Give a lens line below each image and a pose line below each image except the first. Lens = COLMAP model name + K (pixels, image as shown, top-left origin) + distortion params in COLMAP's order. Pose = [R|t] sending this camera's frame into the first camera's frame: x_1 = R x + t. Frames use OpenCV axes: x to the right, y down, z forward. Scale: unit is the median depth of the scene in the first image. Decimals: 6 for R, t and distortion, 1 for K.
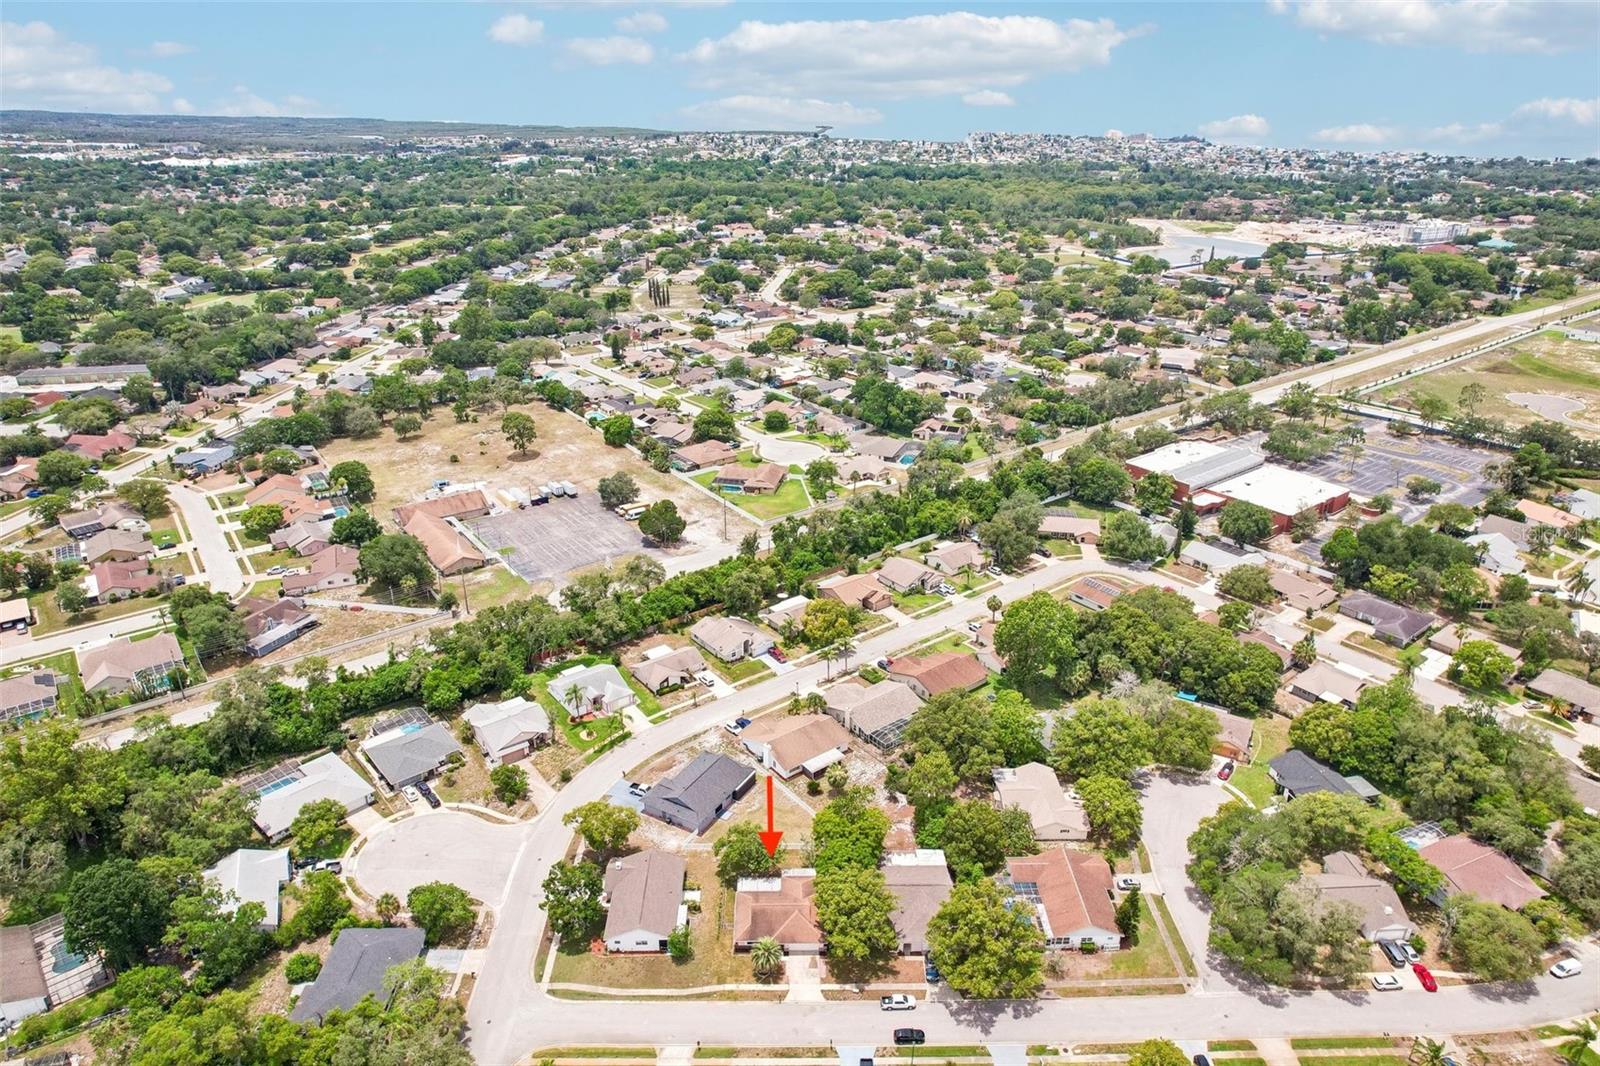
lens RADIAL K [[1022.9, 0, 800.6], [0, 1022.9, 541.0], [0, 0, 1]] dist [-0.070548, 0.060695]
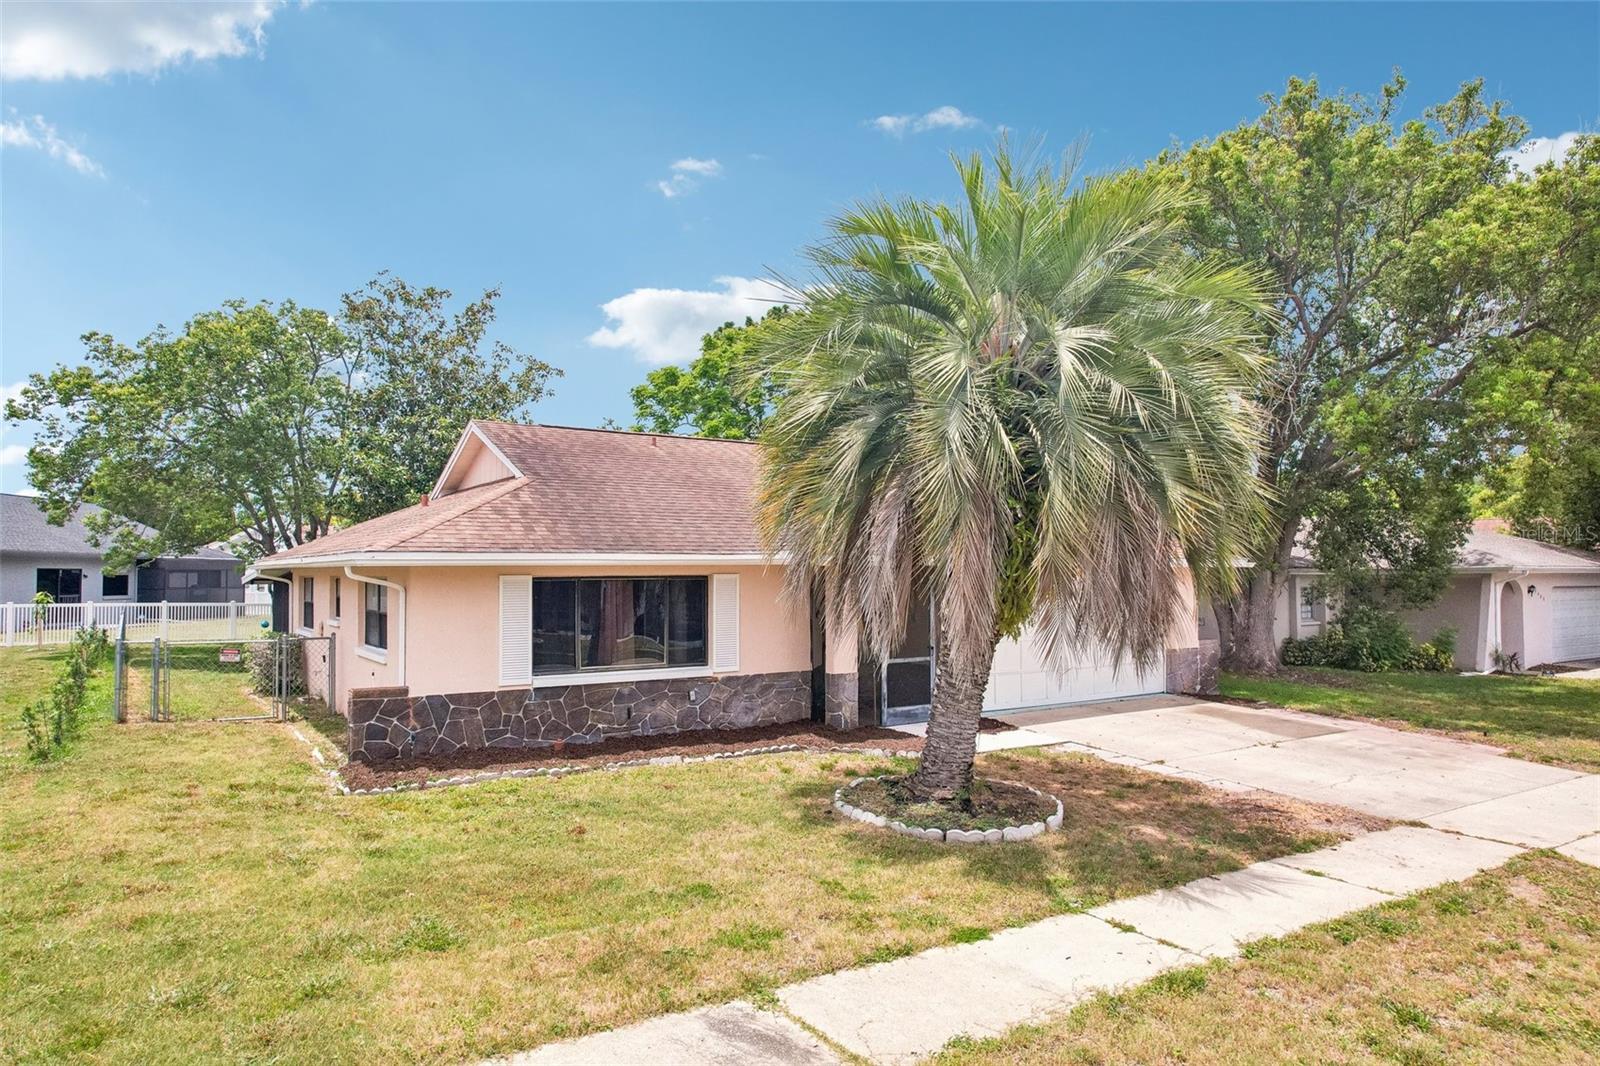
lens RADIAL K [[1022.9, 0, 800.6], [0, 1022.9, 541.0], [0, 0, 1]] dist [-0.070548, 0.060695]
pose [[0.843057, 0.004916, 0.537802, -0.059750], [0.231804, 0.898991, -0.371594, 0.329149], [-0.485306, 0.437940, 0.756761, 0.725052]]
